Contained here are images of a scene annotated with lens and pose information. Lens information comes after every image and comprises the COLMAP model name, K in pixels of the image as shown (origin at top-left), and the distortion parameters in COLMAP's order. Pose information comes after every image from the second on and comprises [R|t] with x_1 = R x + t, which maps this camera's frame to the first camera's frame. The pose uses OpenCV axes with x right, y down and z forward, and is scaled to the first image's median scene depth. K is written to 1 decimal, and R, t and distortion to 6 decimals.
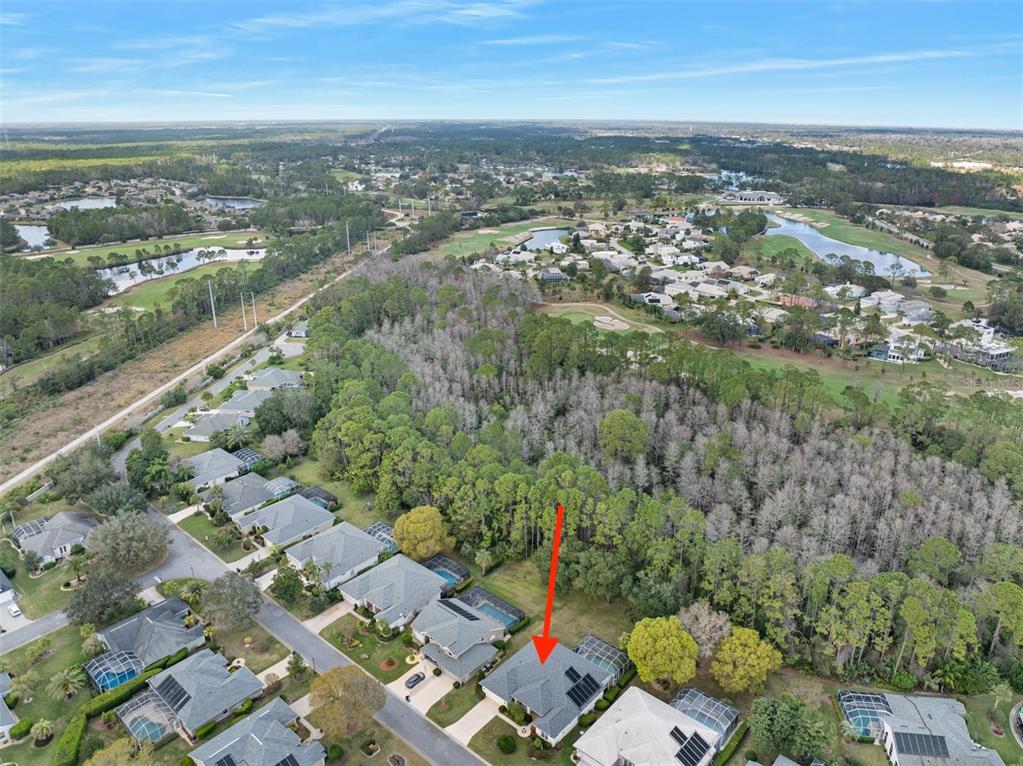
lens RADIAL K [[721.7, 0, 511.5], [0, 721.7, 383.0], [0, 0, 1]] dist [-0.041799, -0.003316]
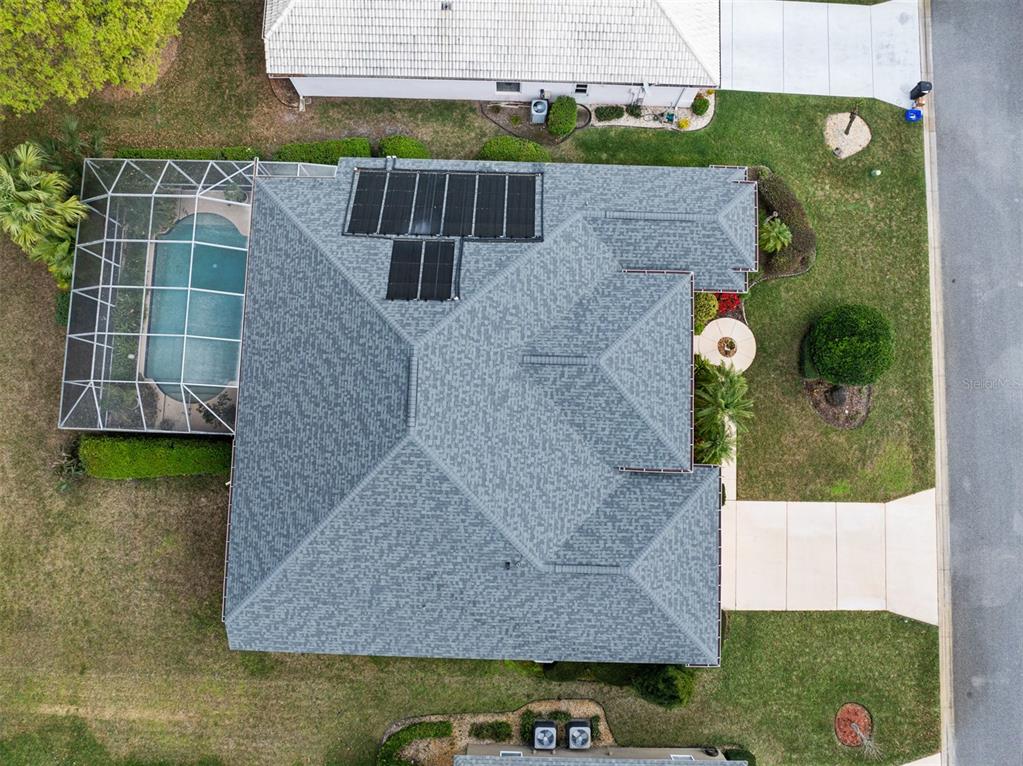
lens RADIAL K [[725.6, 0, 509.3], [0, 725.6, 363.7], [0, 0, 1]] dist [-0.038542, 0.001186]
pose [[-0.633491, -0.768842, 0.087010, 0.030921], [0.271628, -0.115683, 0.955424, 0.195777], [-0.724505, 0.628887, 0.282123, 0.806393]]
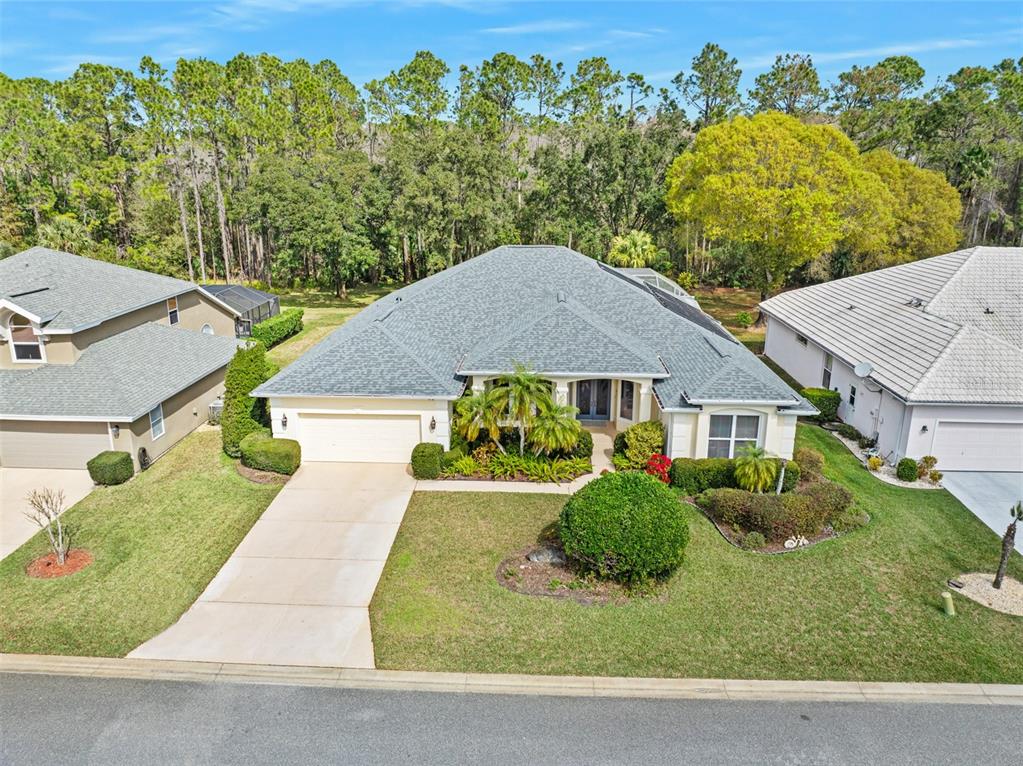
lens RADIAL K [[725.6, 0, 509.3], [0, 725.6, 363.7], [0, 0, 1]] dist [-0.038542, 0.001186]
pose [[0.786413, -0.160957, 0.596362, -0.088911], [0.221153, 0.974822, -0.028529, 0.371808], [-0.576755, 0.154323, 0.802208, 0.700413]]
